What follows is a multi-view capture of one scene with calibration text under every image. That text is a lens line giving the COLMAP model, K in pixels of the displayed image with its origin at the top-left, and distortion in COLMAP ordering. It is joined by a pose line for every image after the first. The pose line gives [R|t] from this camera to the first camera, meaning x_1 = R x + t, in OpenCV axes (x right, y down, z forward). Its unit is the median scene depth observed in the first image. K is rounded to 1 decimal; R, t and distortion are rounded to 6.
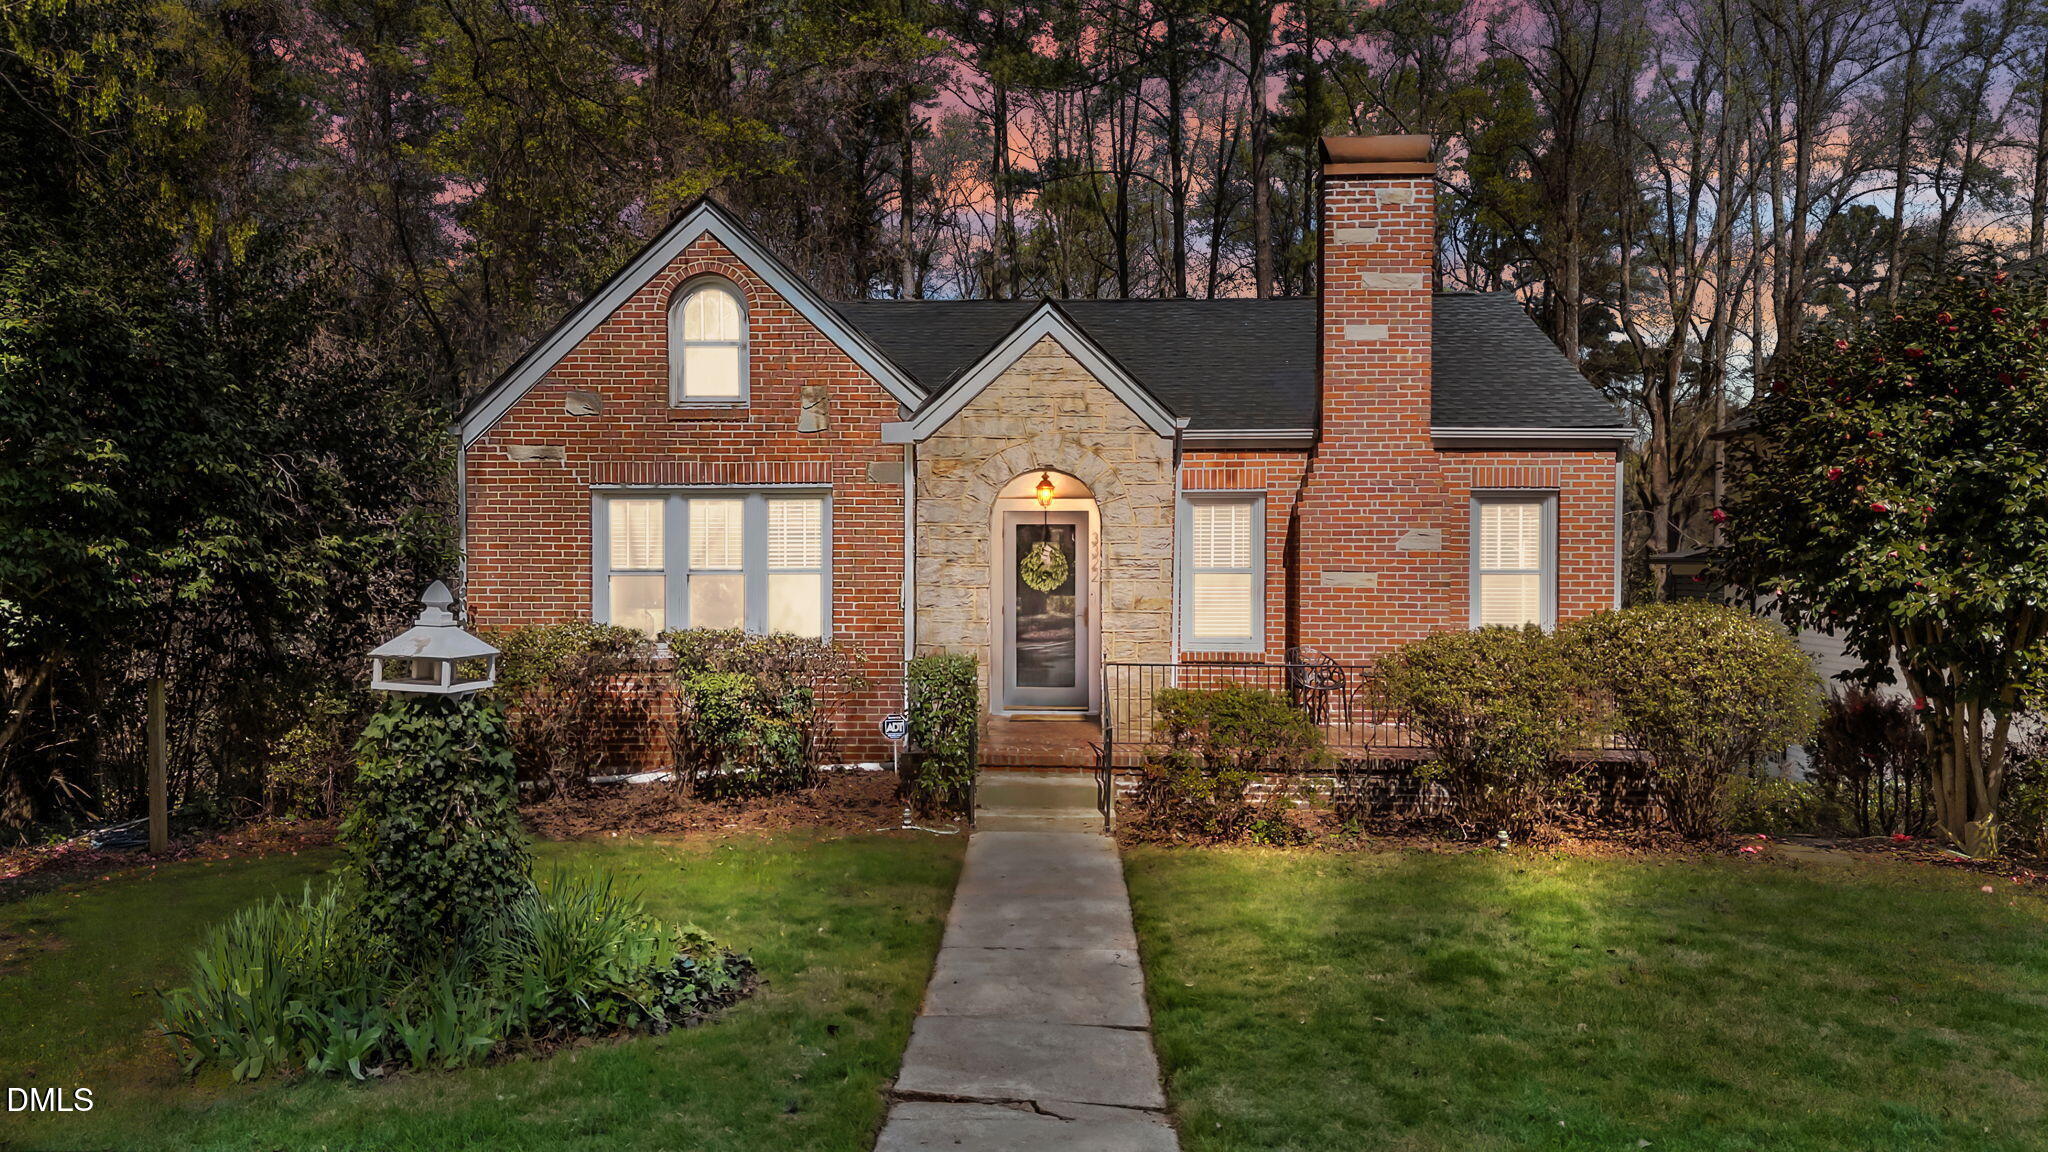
lens RADIAL K [[1511.5, 0, 1034.0], [0, 1511.5, 572.4], [0, 0, 1]] dist [0.041735, -0.050319]
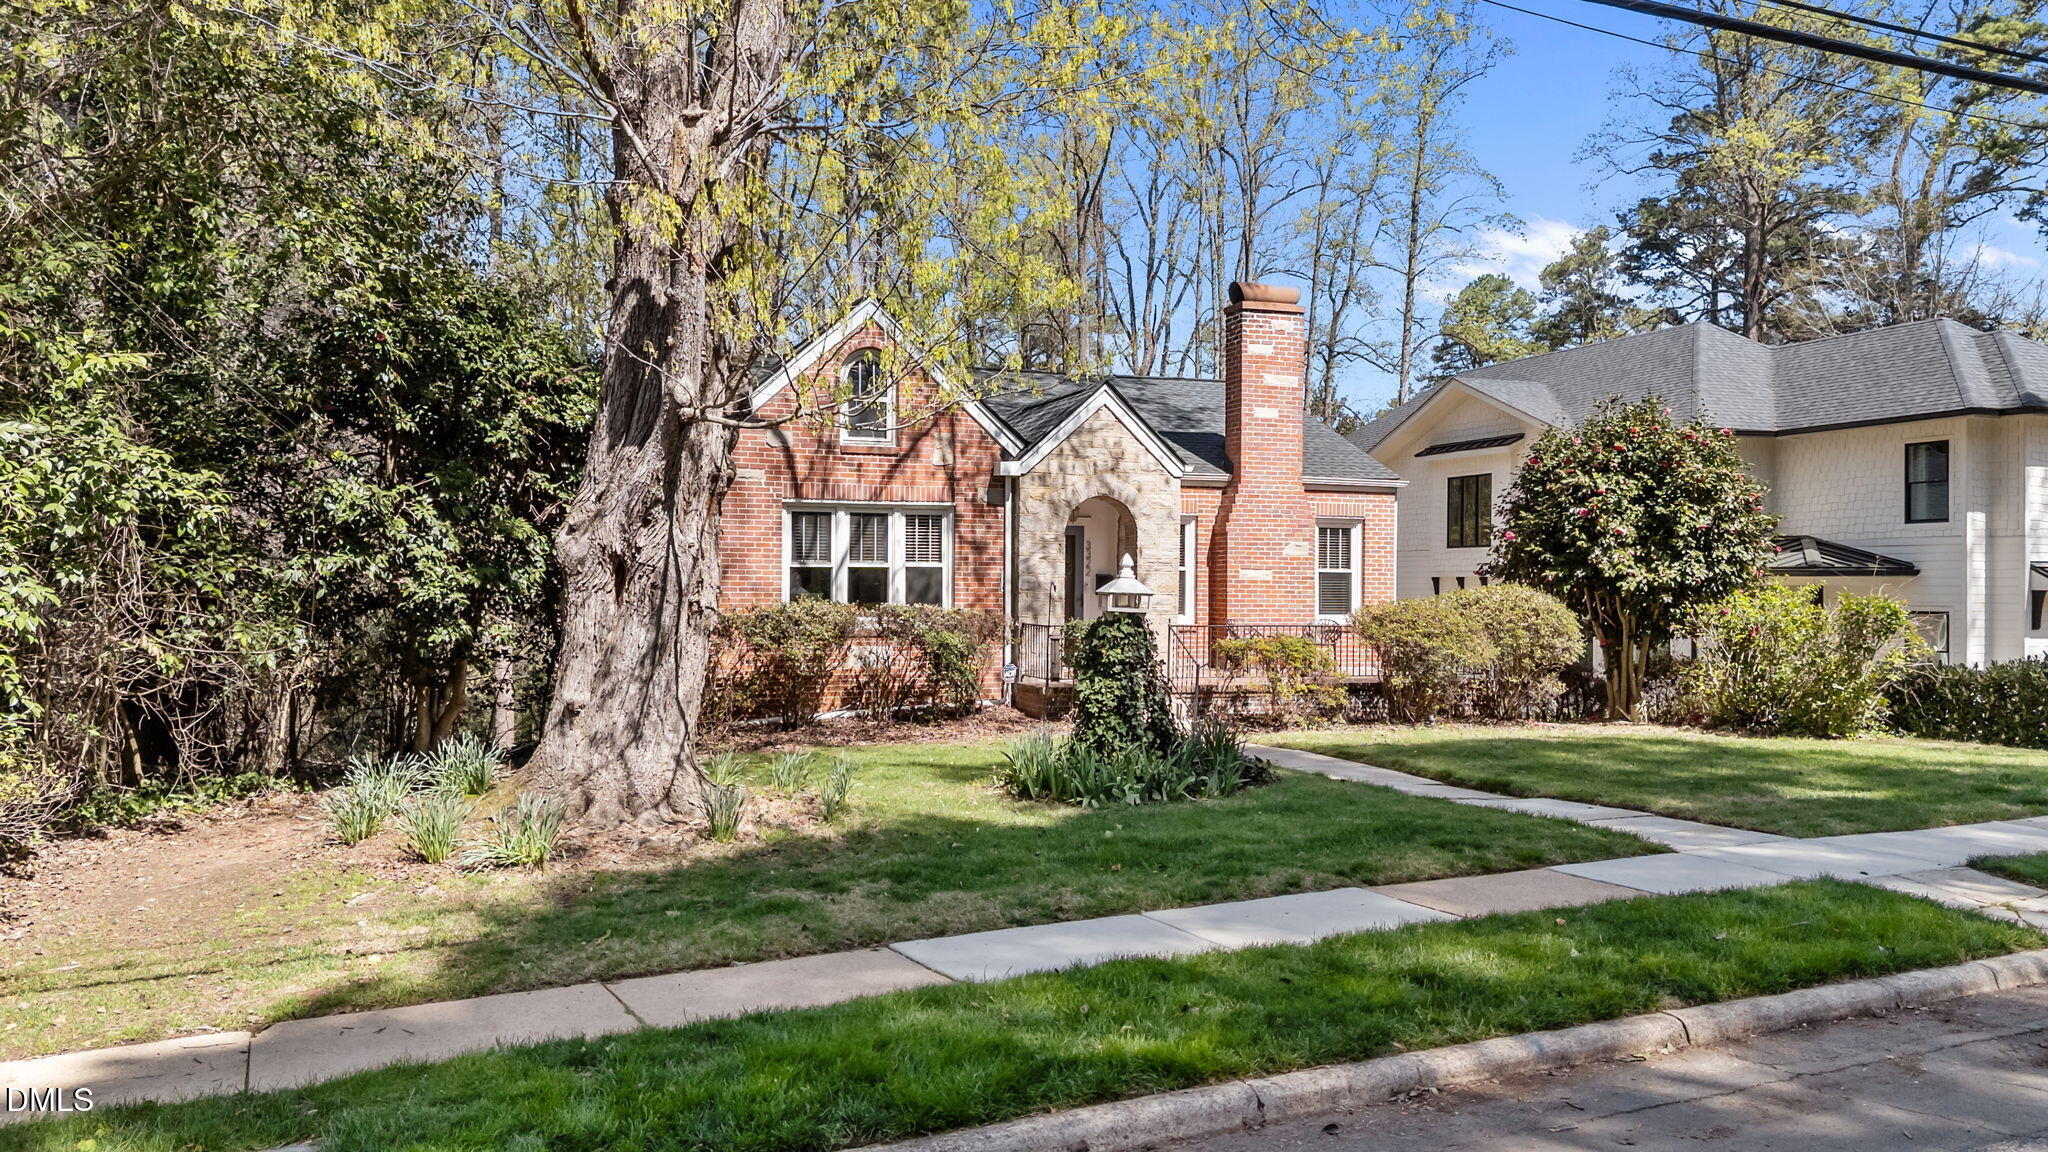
lens RADIAL K [[1511.5, 0, 1014.4], [0, 1511.5, 580.2], [0, 0, 1]] dist [0.041735, -0.050319]
pose [[0.925136, 0.007444, 0.379563, -0.595343], [-0.002775, 0.999914, -0.012848, 0.030908], [-0.379626, 0.010833, 0.925077, -0.315210]]
